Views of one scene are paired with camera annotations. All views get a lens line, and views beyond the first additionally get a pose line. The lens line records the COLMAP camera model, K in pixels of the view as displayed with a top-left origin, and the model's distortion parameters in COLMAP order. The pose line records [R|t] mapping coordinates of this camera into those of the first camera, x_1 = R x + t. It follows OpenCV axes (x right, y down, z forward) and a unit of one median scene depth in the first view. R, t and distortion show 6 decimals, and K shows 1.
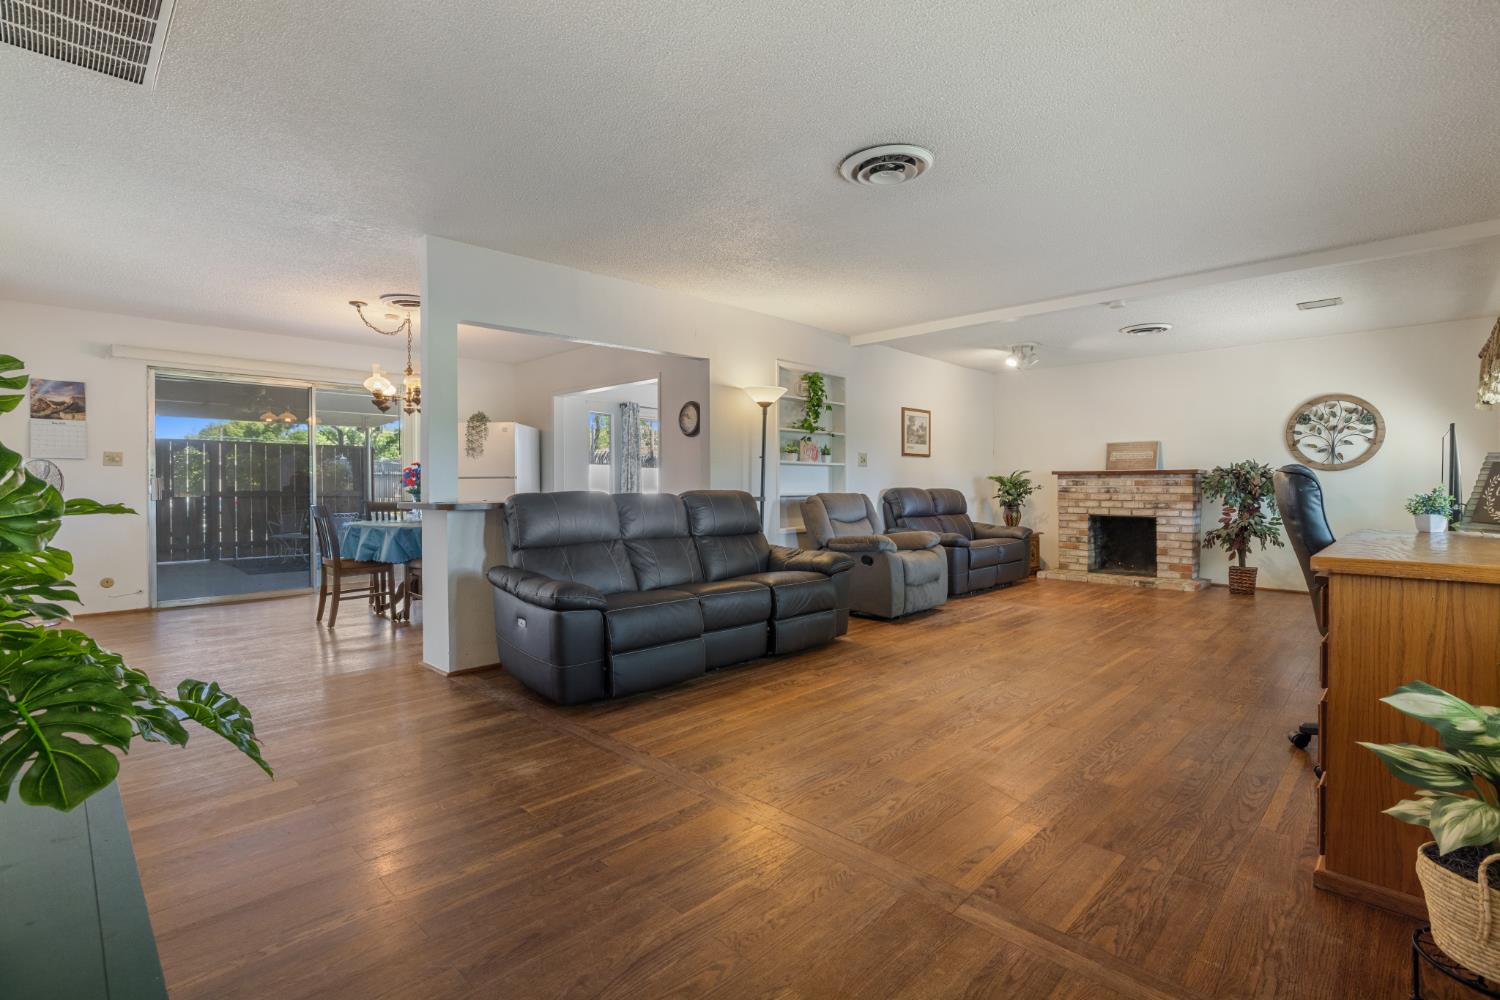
lens RADIAL K [[687.8, 0, 744.7], [0, 687.8, 493.1], [0, 0, 1]] dist [-0.006934, 0.000301]
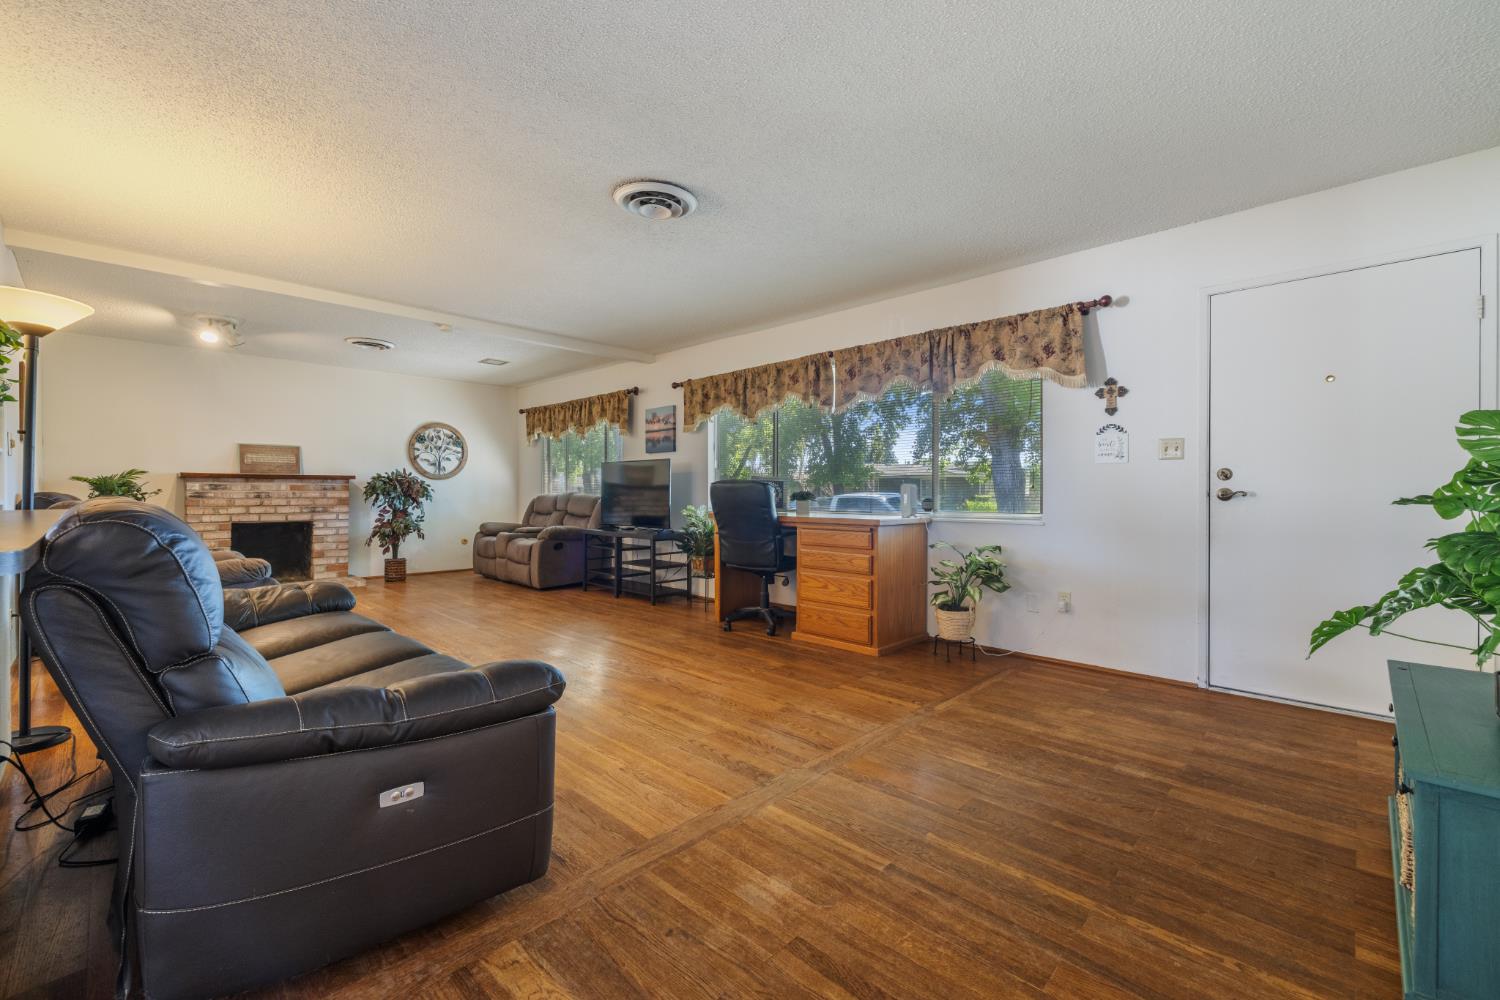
lens RADIAL K [[629.2, 0, 743.1], [0, 629.2, 493.1], [0, 0, 1]] dist [0.001260, -0.000107]
pose [[0.001690, -0.001740, 0.999997, -0.364745], [0.009755, 0.999951, 0.001723, -0.002244], [-0.999951, 0.009752, 0.001707, 0.387171]]
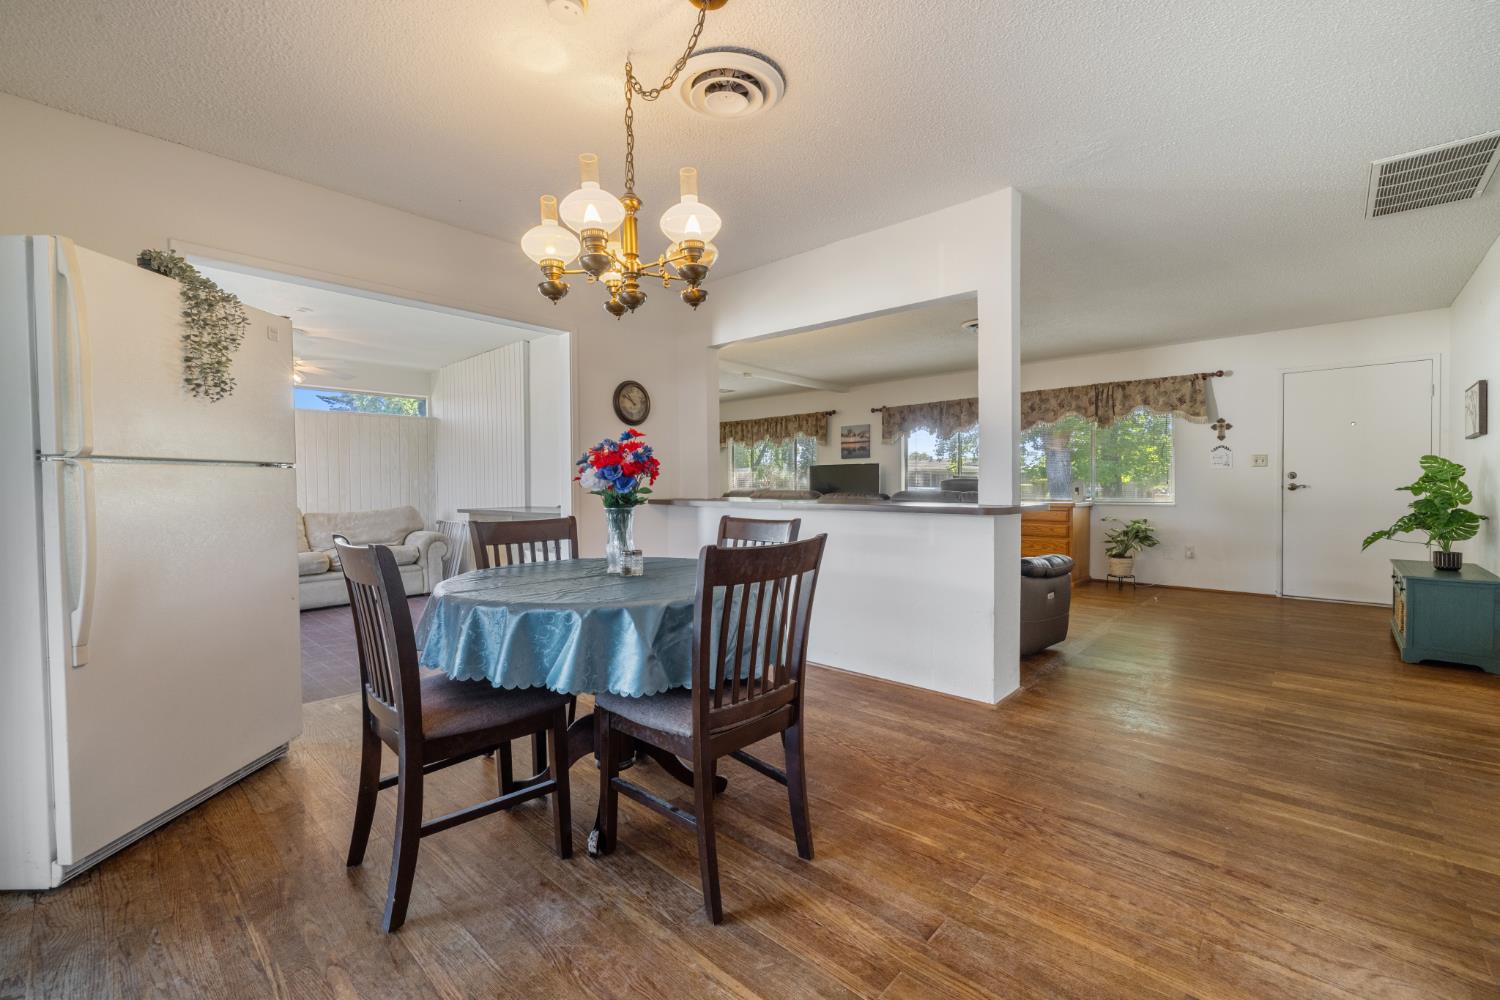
lens RADIAL K [[629.2, 0, 743.1], [0, 629.2, 493.1], [0, 0, 1]] dist [0.001260, -0.000107]
pose [[-0.027054, -0.008971, 0.999594, -0.681330], [0.013569, 0.999864, 0.009341, -0.005977], [-0.999542, 0.013816, -0.026929, 0.747537]]
